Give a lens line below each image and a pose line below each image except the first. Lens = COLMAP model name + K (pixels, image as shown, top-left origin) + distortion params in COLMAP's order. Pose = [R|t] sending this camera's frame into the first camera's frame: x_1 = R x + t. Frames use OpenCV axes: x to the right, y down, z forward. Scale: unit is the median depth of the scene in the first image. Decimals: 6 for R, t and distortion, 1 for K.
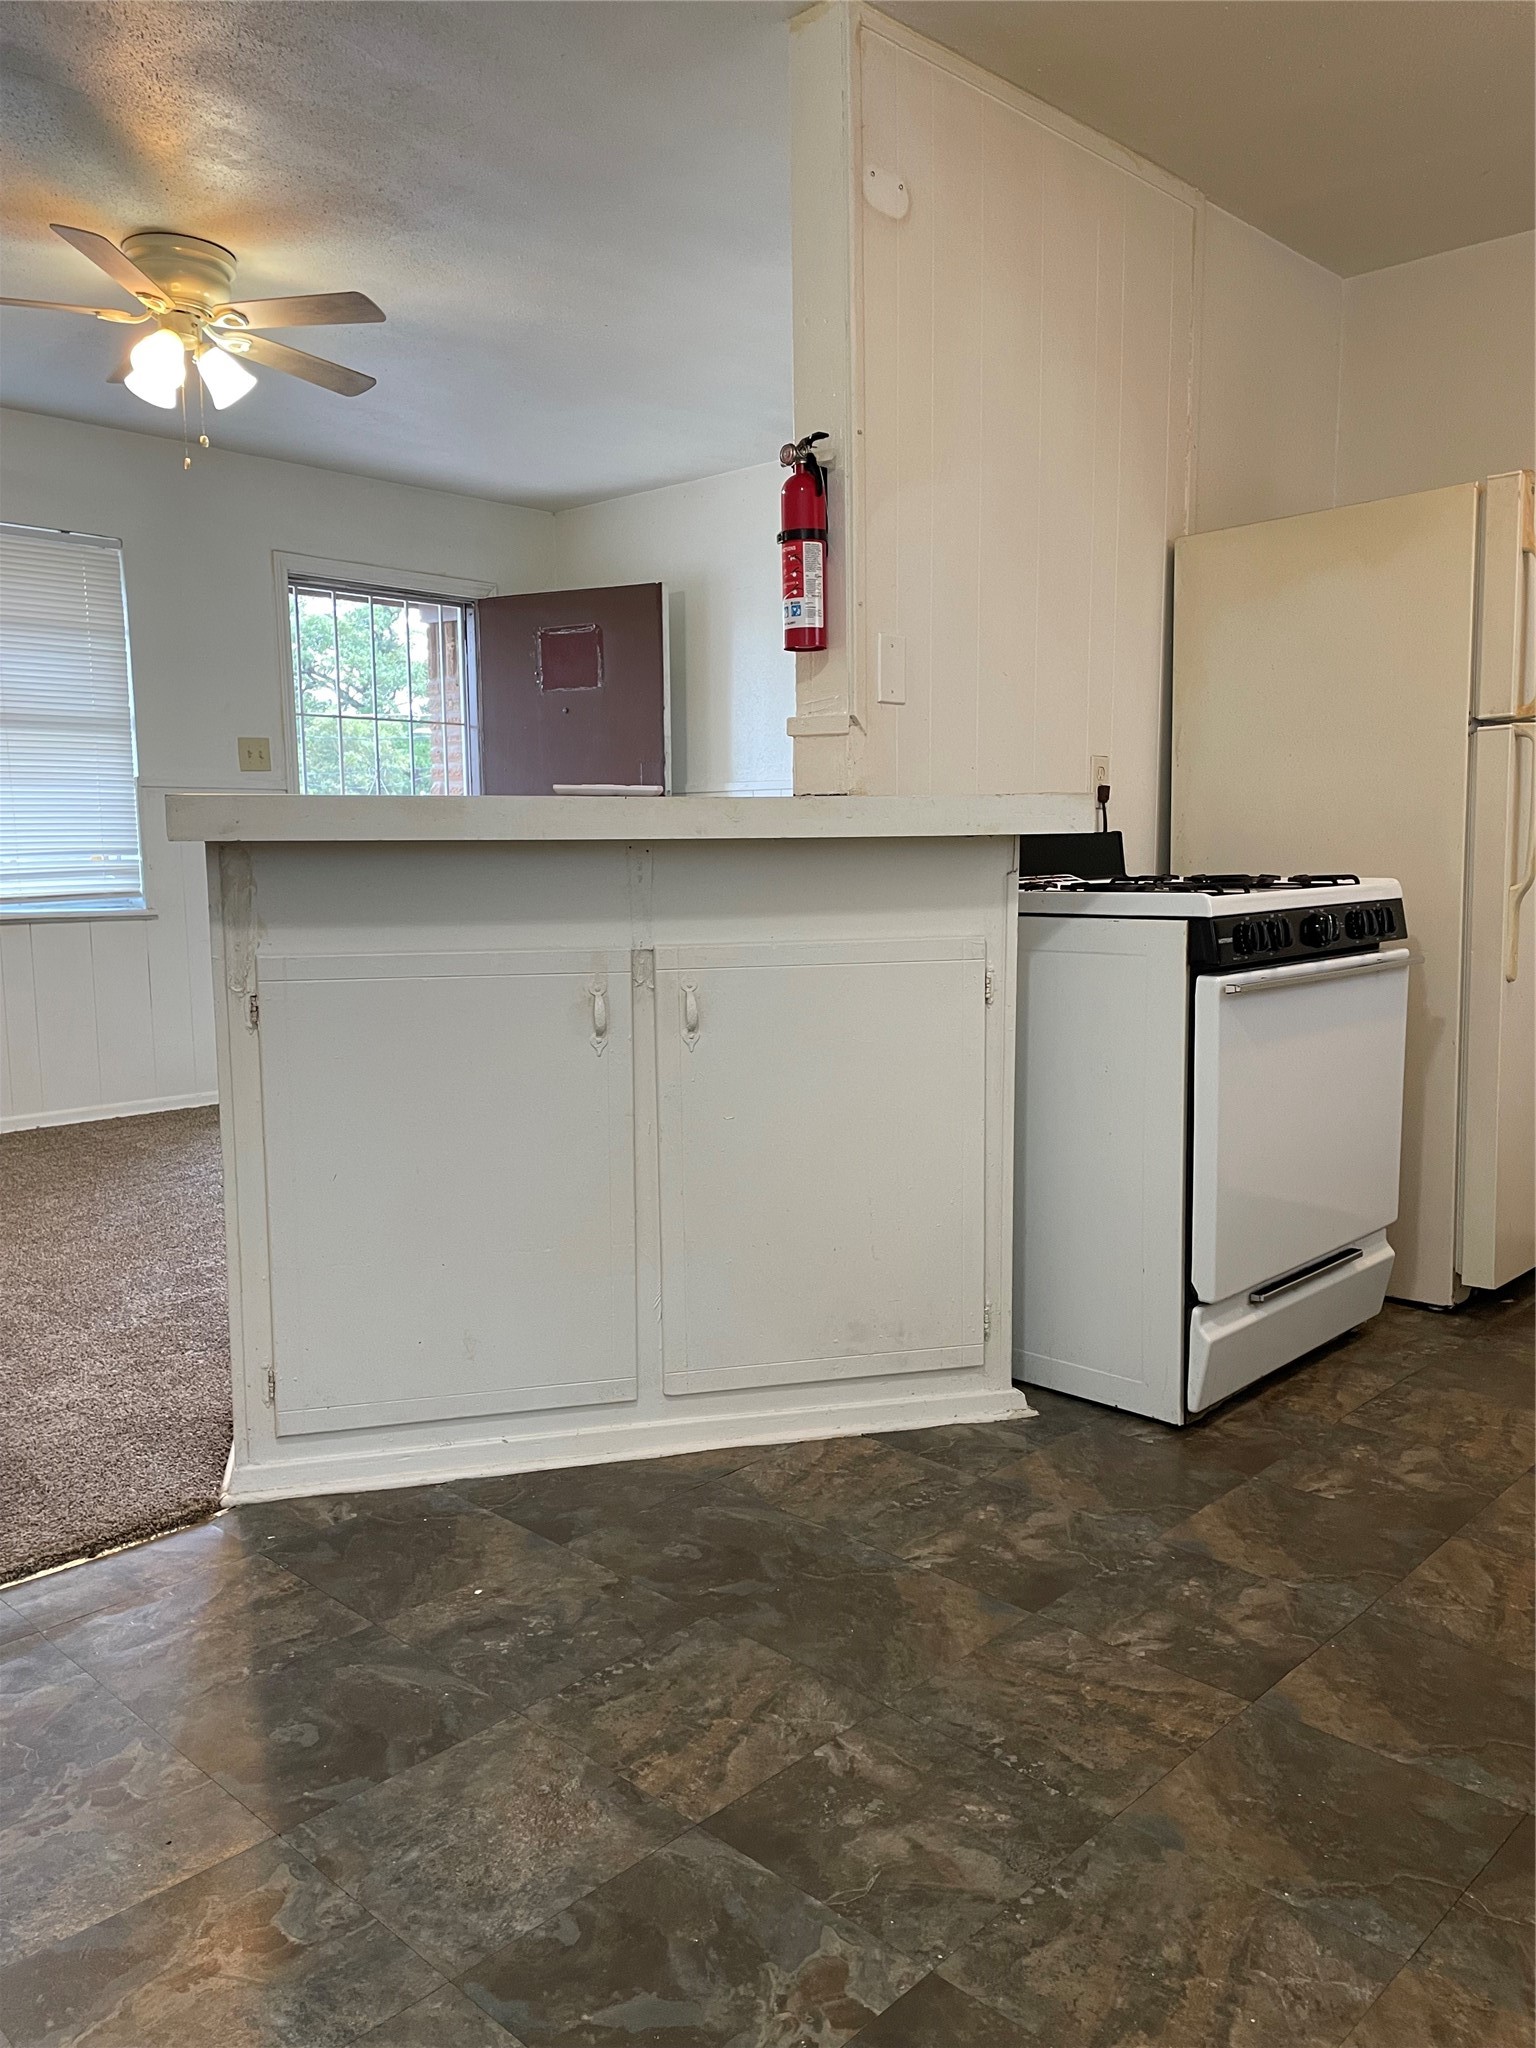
lens RADIAL K [[1552.2, 0, 754.6], [0, 1552.2, 1033.7], [0, 0, 1]] dist [0.097106, -0.121000]
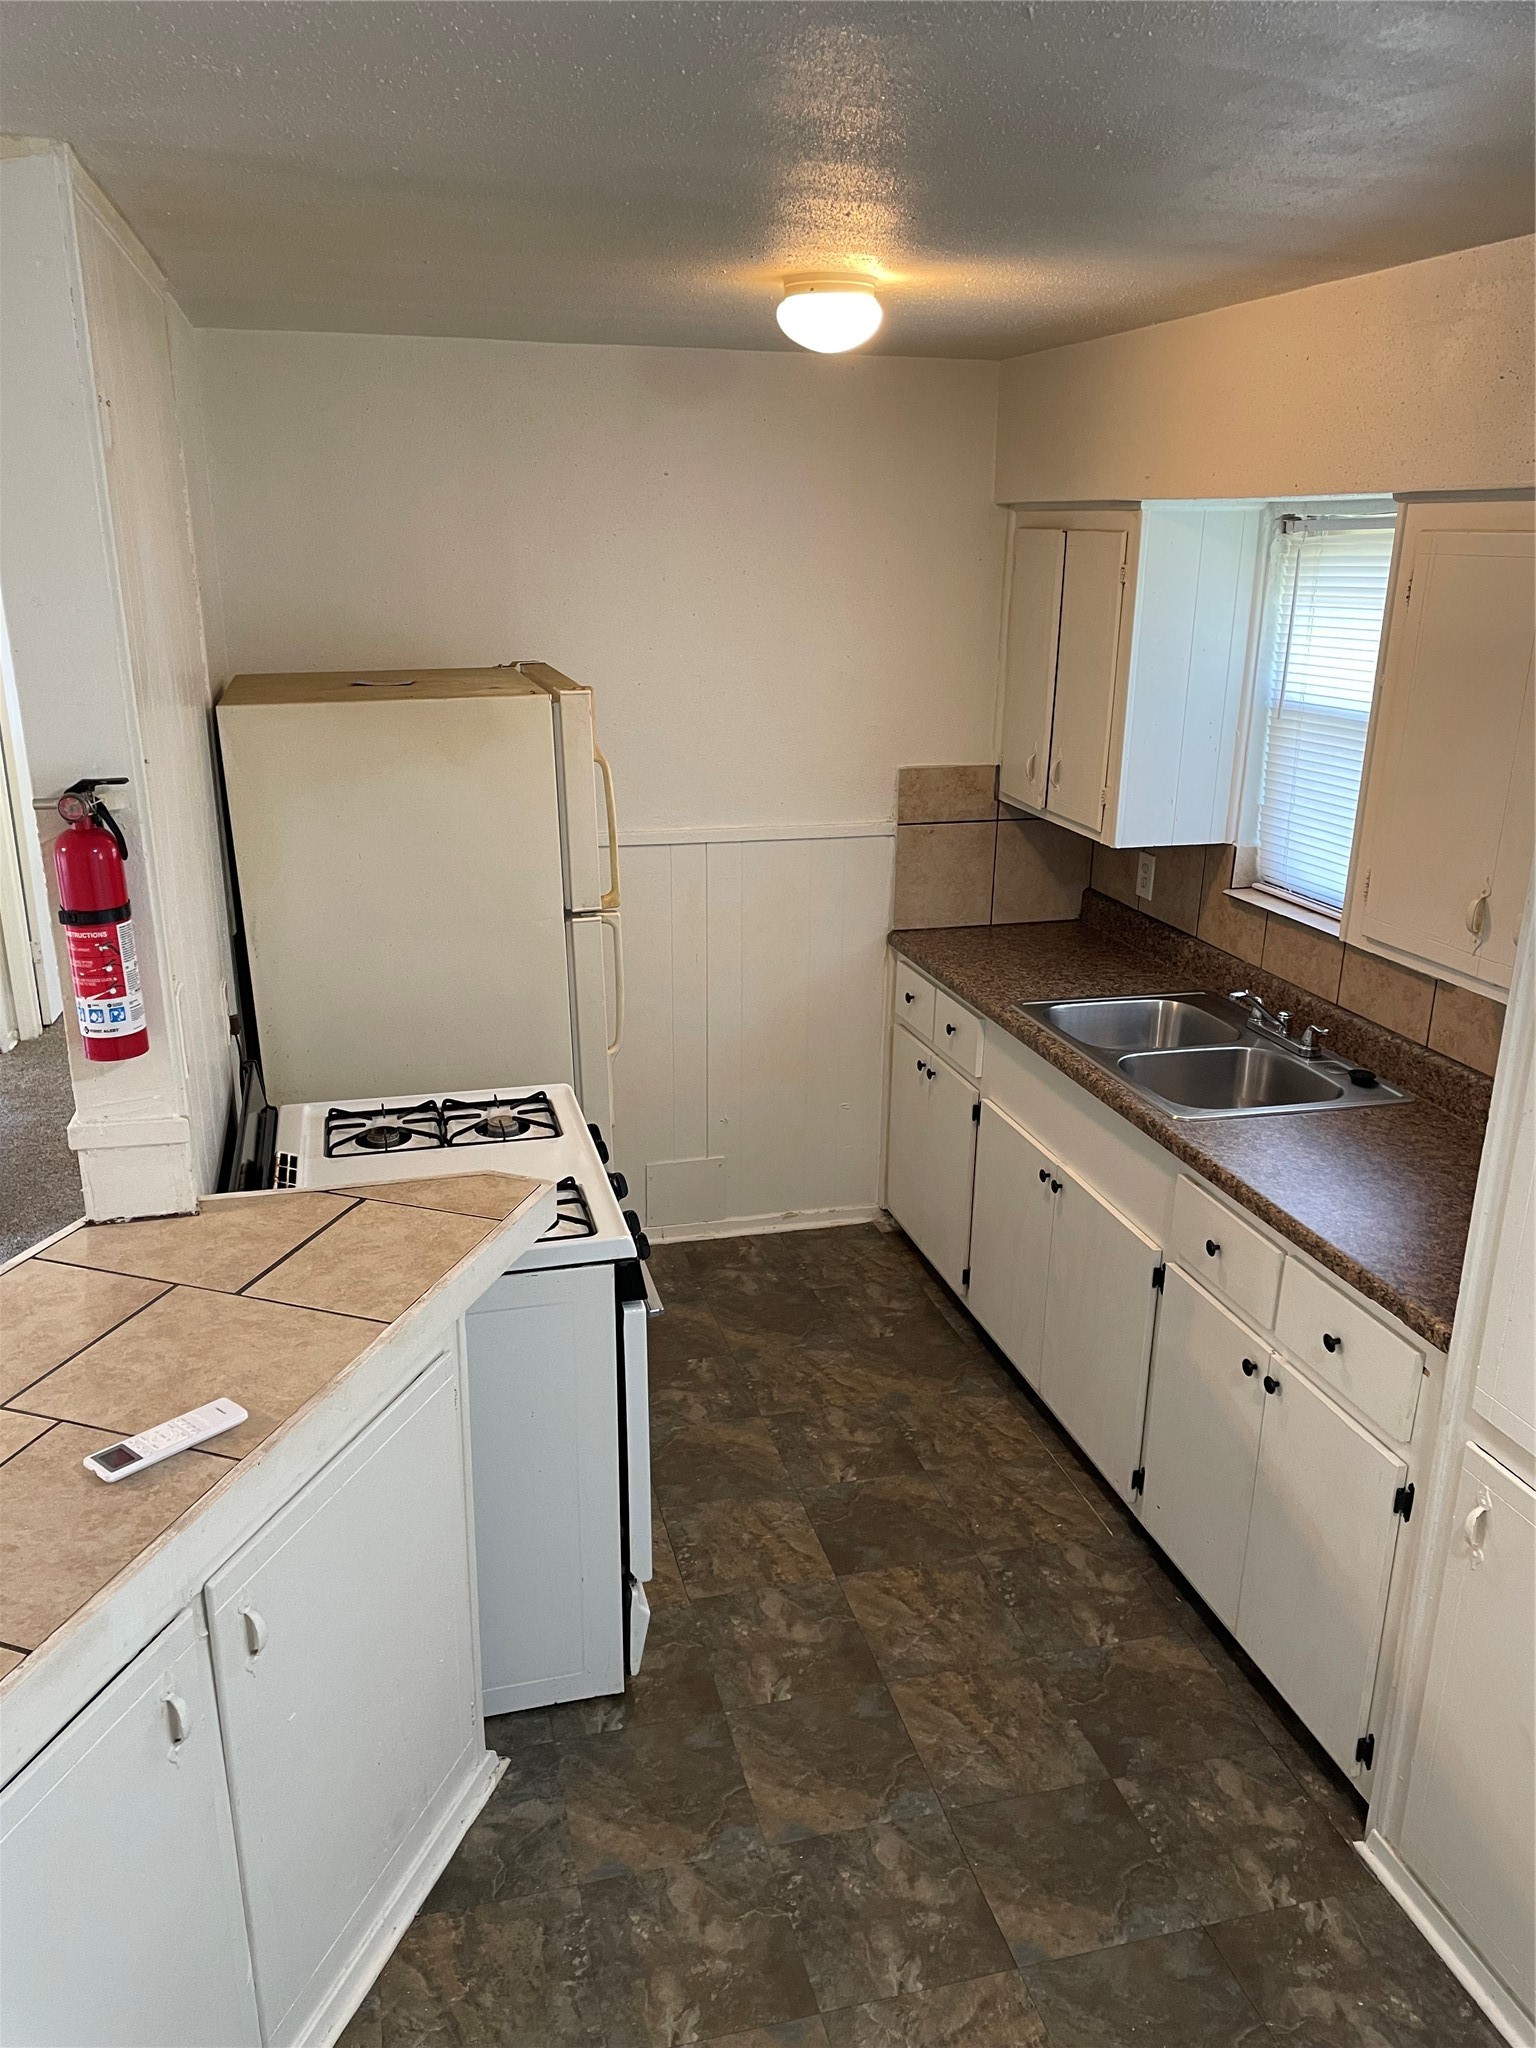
lens RADIAL K [[1552.2, 0, 754.6], [0, 1552.2, 1033.7], [0, 0, 1]] dist [0.097106, -0.121000]
pose [[0.517239, -0.257733, 0.816111, -0.479209], [0.091813, 0.964785, 0.246496, -0.475721], [-0.850902, -0.052568, 0.522687, 0.421313]]
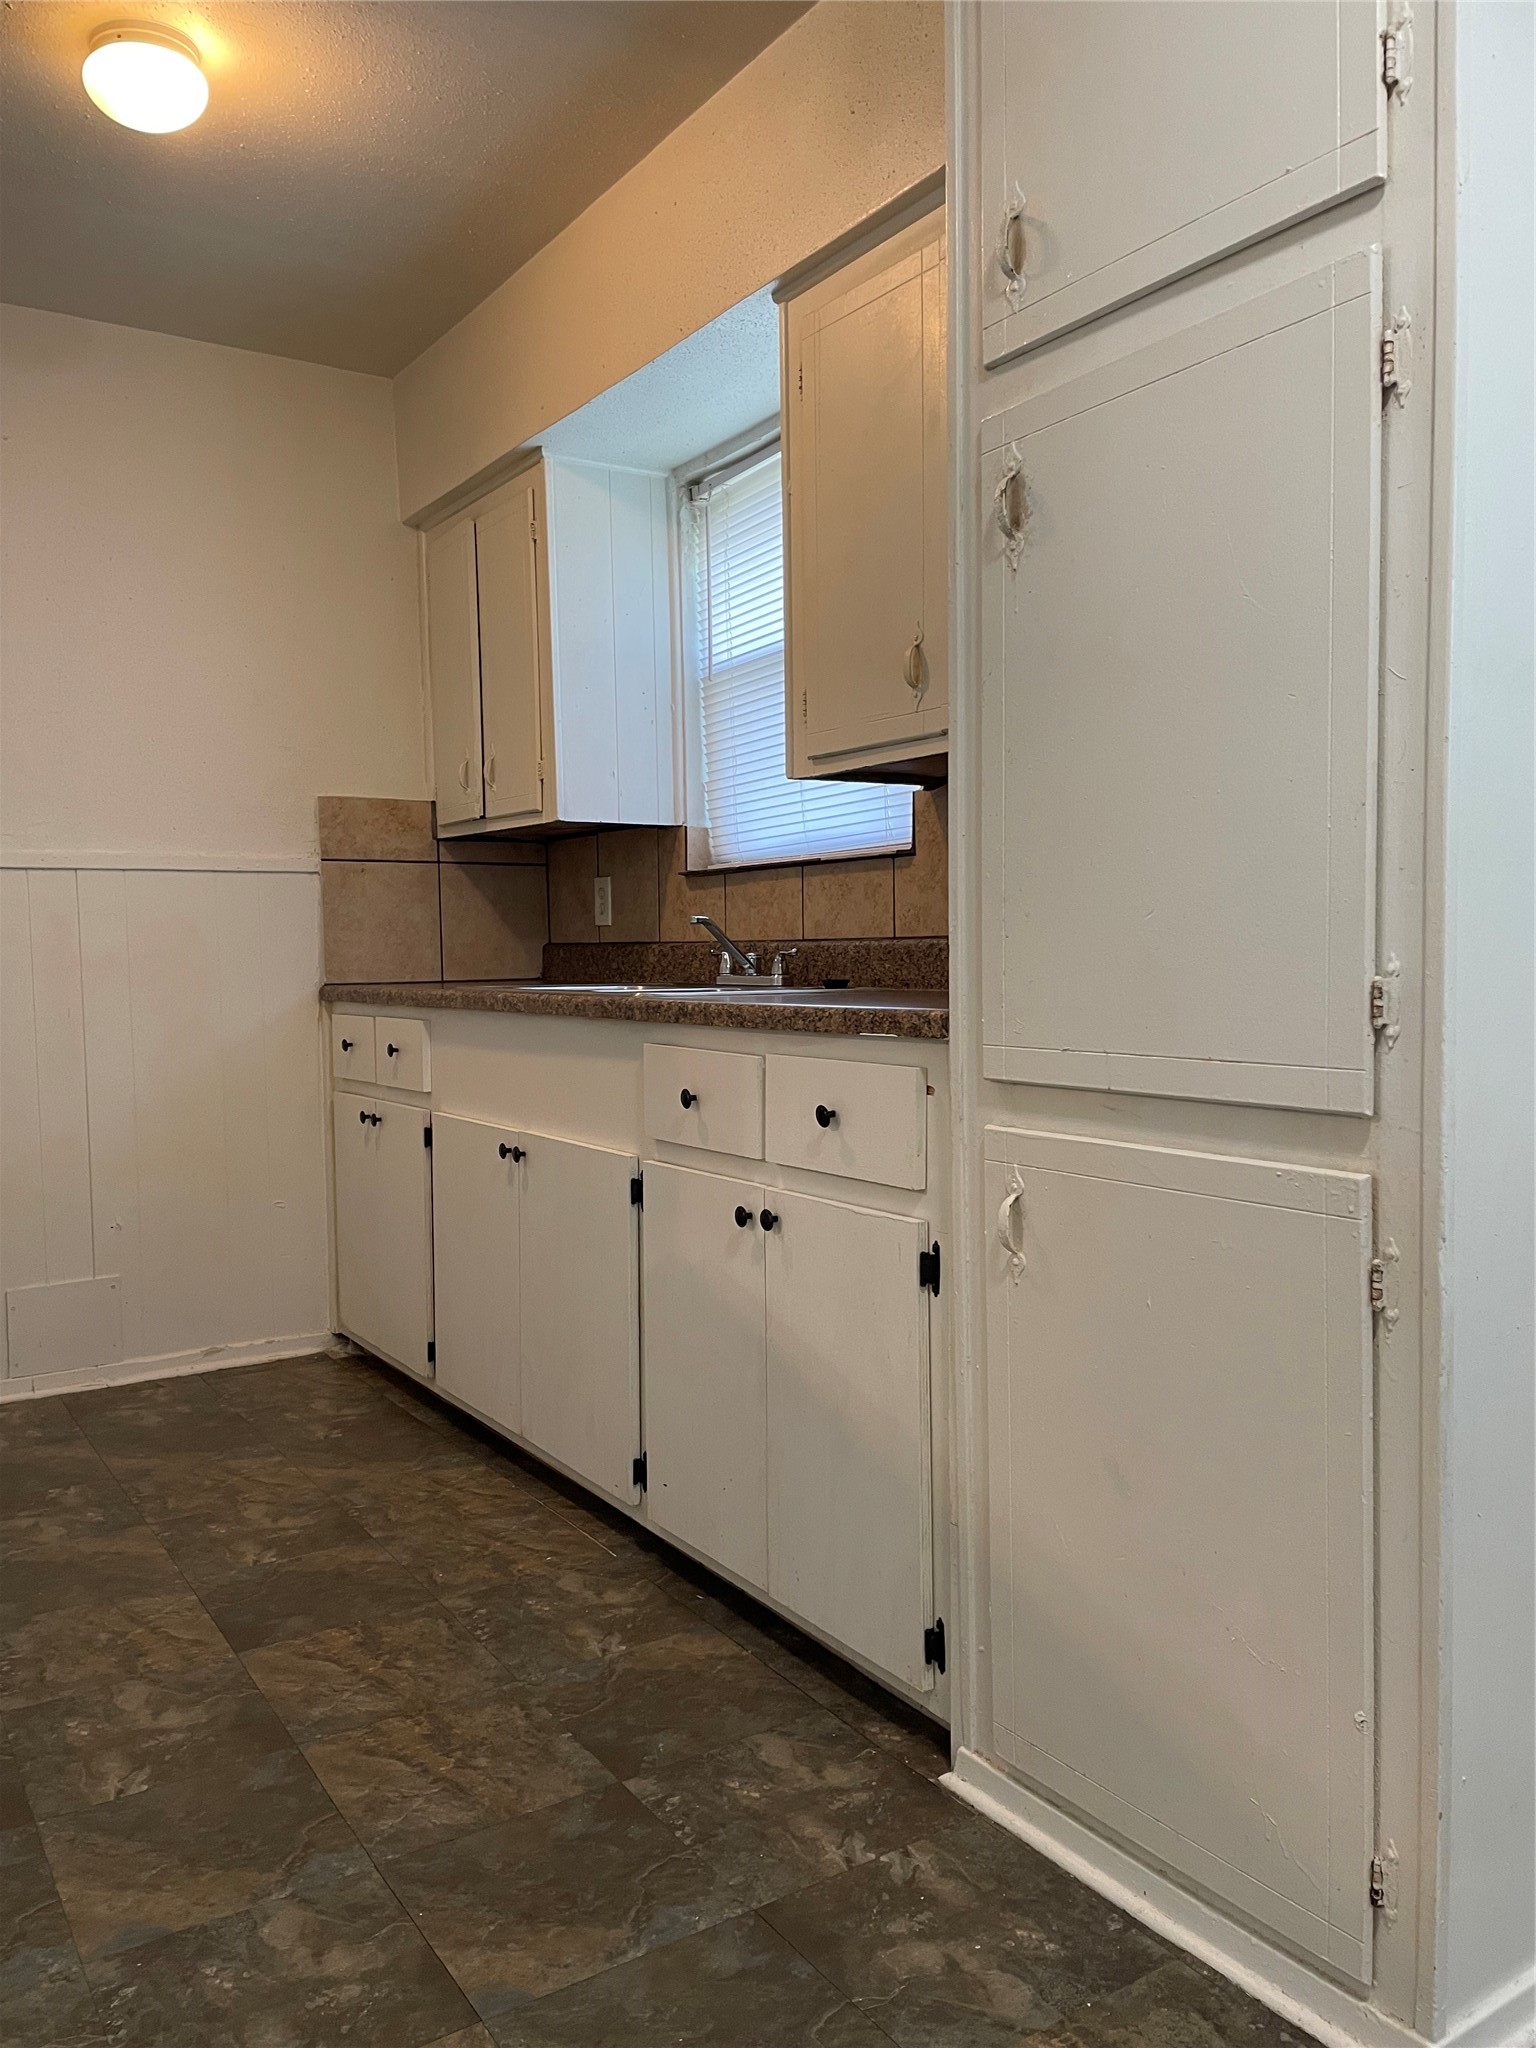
lens RADIAL K [[1552.2, 0, 754.6], [0, 1552.2, 1033.7], [0, 0, 1]] dist [0.097106, -0.121000]
pose [[0.227617, -0.054732, 0.972211, -0.310992], [0.133909, 0.990693, 0.024422, -0.058602], [-0.964499, 0.124629, 0.232827, 0.464831]]
